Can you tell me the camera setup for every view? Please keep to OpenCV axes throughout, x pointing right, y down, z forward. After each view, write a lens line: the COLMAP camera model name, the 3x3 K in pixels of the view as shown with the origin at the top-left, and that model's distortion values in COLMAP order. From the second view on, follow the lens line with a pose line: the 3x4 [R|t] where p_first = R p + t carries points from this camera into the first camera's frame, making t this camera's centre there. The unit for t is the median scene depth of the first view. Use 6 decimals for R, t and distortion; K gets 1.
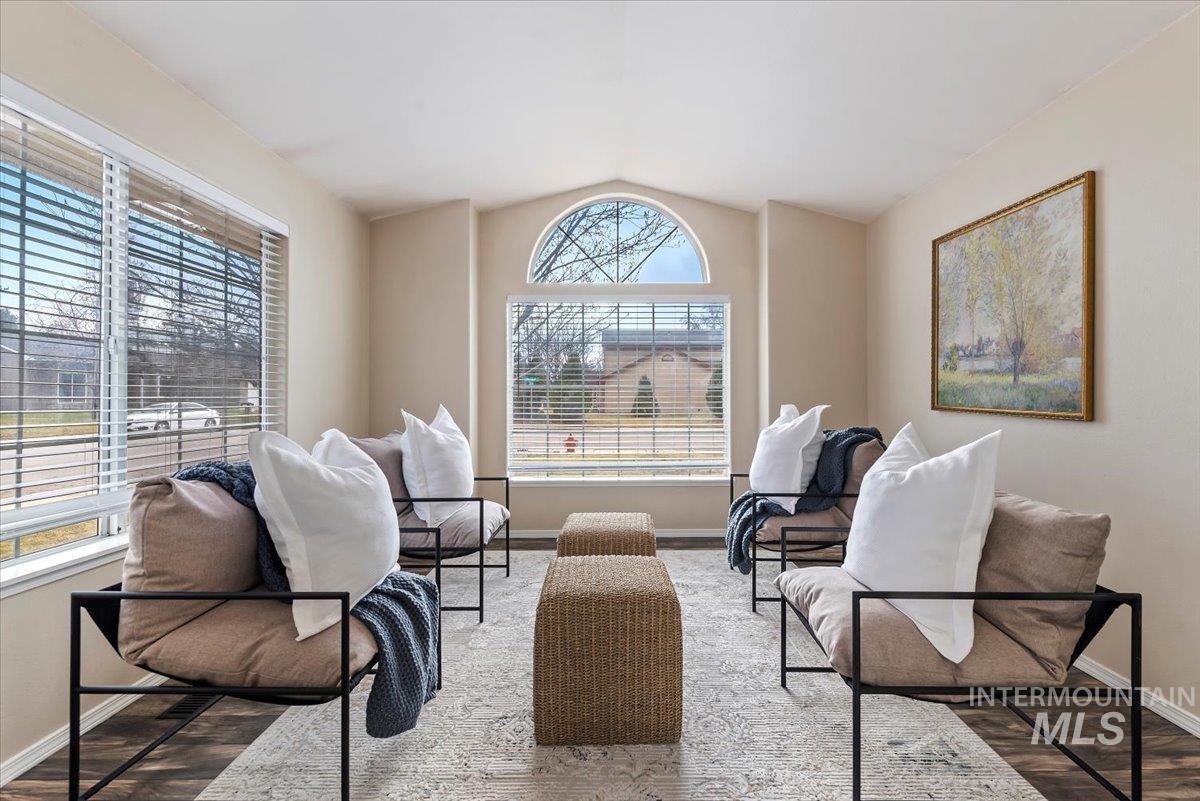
lens RADIAL K [[527.5, 0, 610.4], [0, 527.5, 395.1], [0, 0, 1]] dist [0.002389, -0.000839]
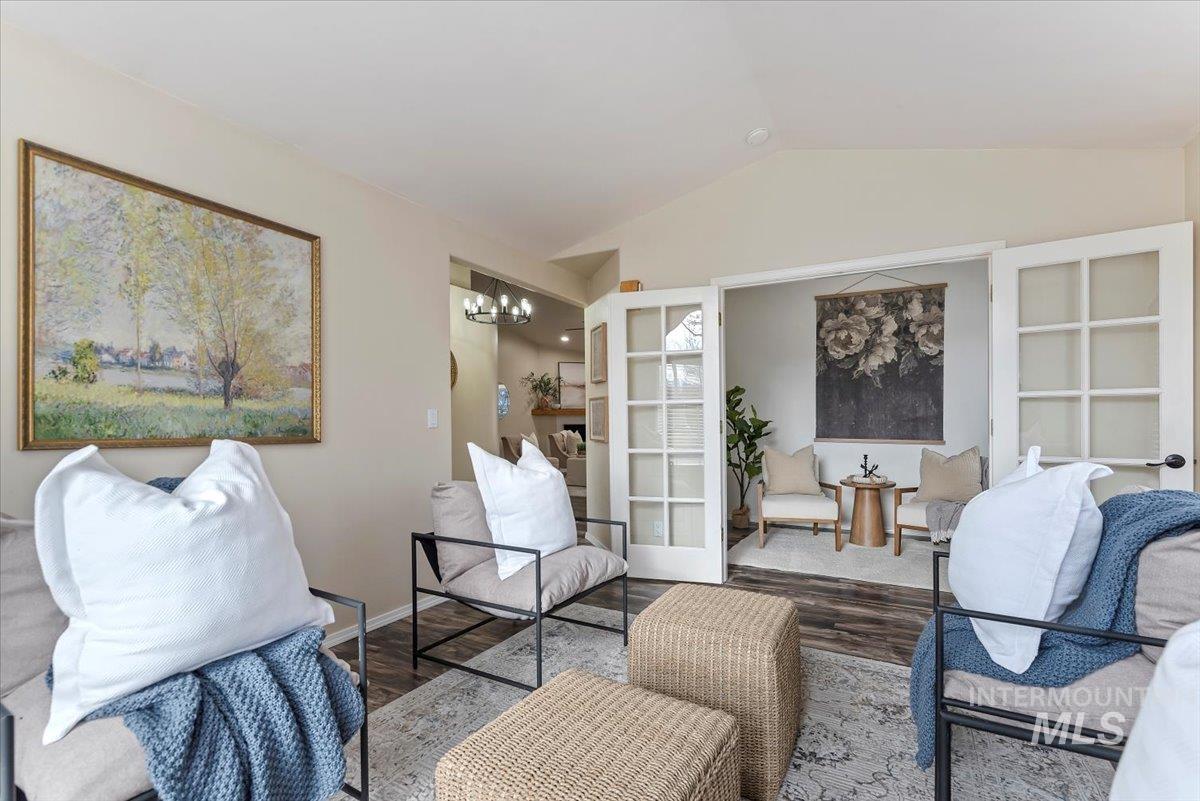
lens RADIAL K [[527.5, 0, 602.2], [0, 527.5, 413.3], [0, 0, 1]] dist [0.002389, -0.000839]
pose [[-0.870645, 0.006409, 0.491870, -0.206000], [0.002187, 0.999956, -0.009159, -0.004089], [-0.491907, -0.006899, -0.870620, 1.380853]]
